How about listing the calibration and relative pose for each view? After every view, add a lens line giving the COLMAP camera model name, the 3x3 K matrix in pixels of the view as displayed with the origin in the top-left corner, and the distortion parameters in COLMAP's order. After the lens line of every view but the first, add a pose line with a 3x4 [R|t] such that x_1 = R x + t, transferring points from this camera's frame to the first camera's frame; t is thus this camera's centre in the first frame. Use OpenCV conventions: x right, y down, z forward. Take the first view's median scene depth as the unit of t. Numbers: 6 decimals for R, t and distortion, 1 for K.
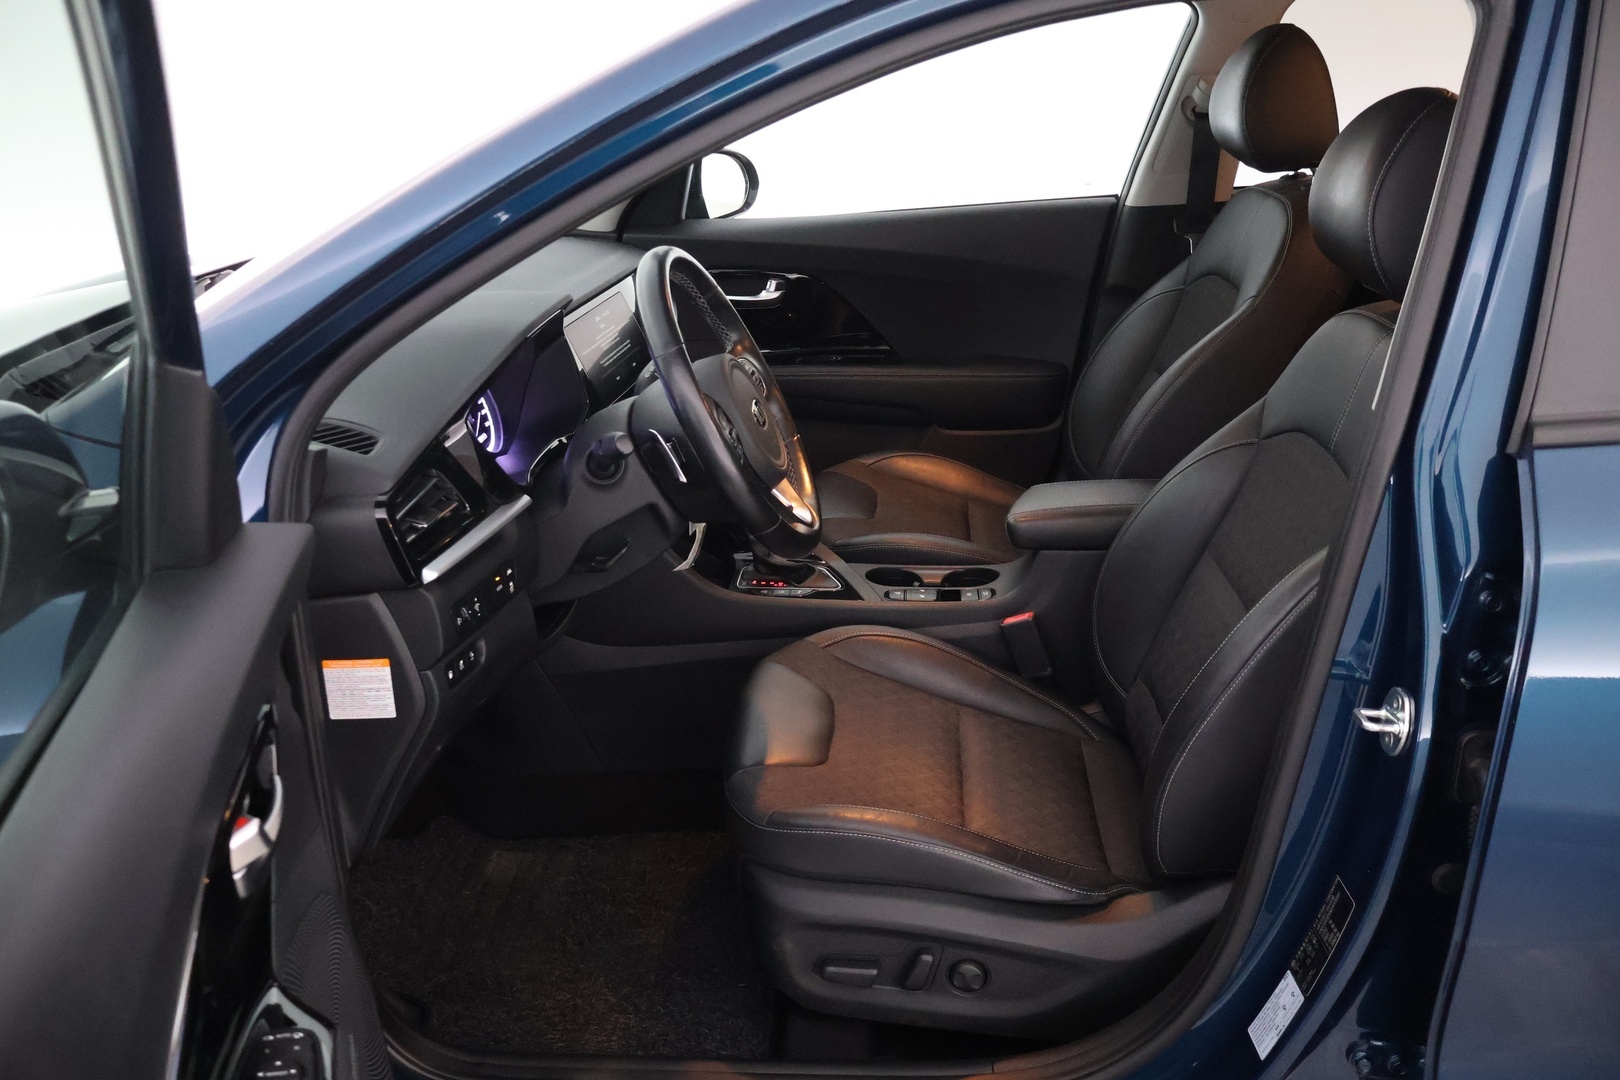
lens RADIAL K [[1360.3, 0, 802.4], [0, 1360.3, 537.4], [0, 0, 1]] dist [0.002657, 0.000154]
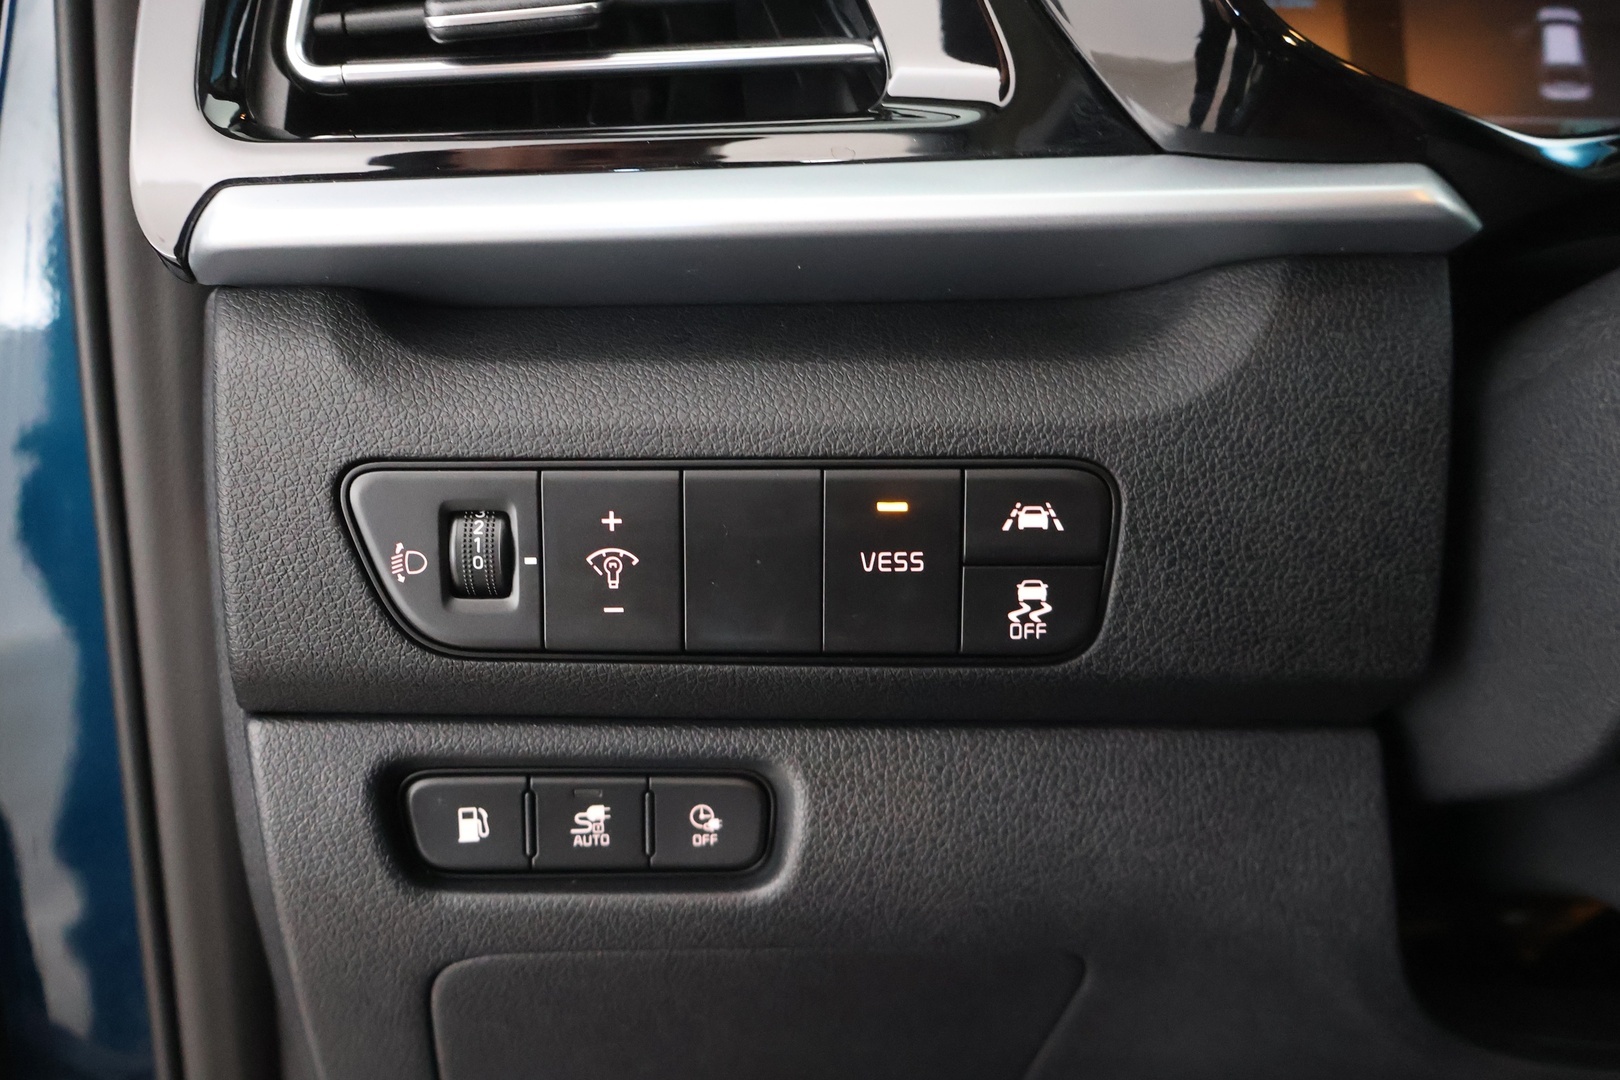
lens RADIAL K [[1360.3, 0, 802.4], [0, 1360.3, 537.4], [0, 0, 1]] dist [0.002657, 0.000154]
pose [[0.255016, 0.259036, -0.931594, -0.061943], [-0.335016, 0.927443, 0.166174, 0.008664], [0.907045, 0.269722, 0.323294, 0.924569]]
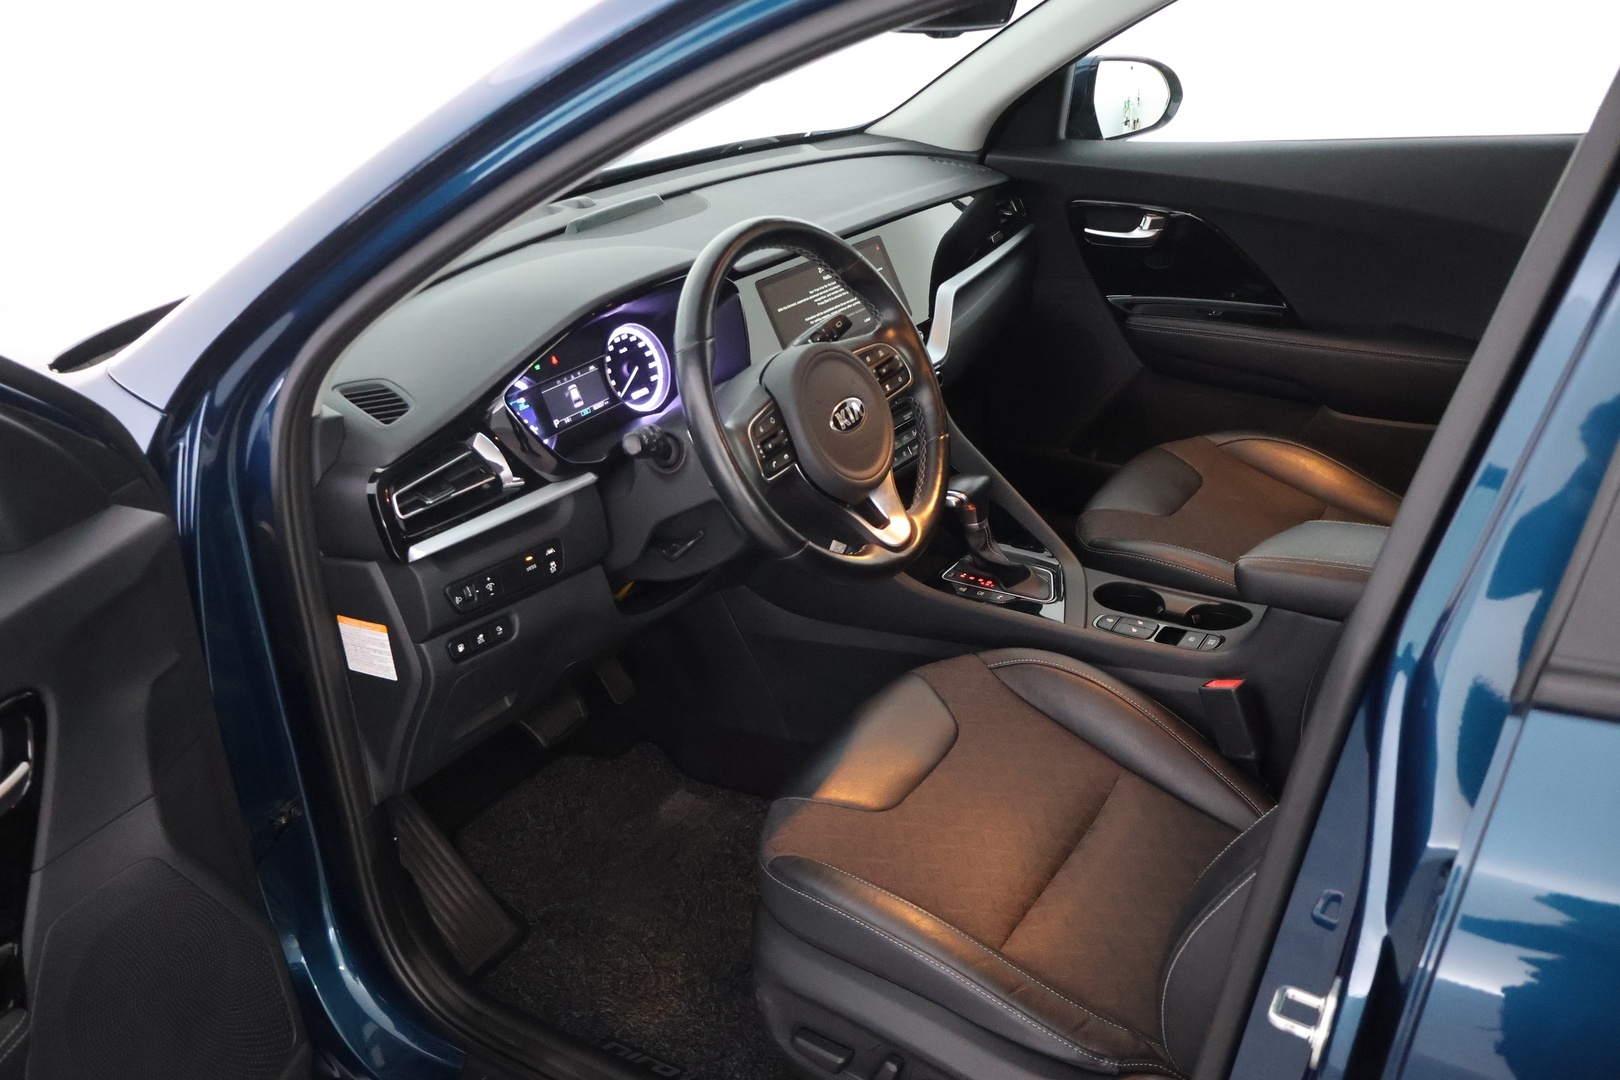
lens RADIAL K [[1356.5, 0, 810.0], [0, 1356.5, 540.0], [0, 0, 1]] dist [-0.047957, 0.000053]
pose [[0.879256, 0.172794, -0.443905, 0.377992], [-0.125473, 0.982991, 0.134108, -0.136793], [0.459528, -0.062217, 0.885982, 0.230638]]
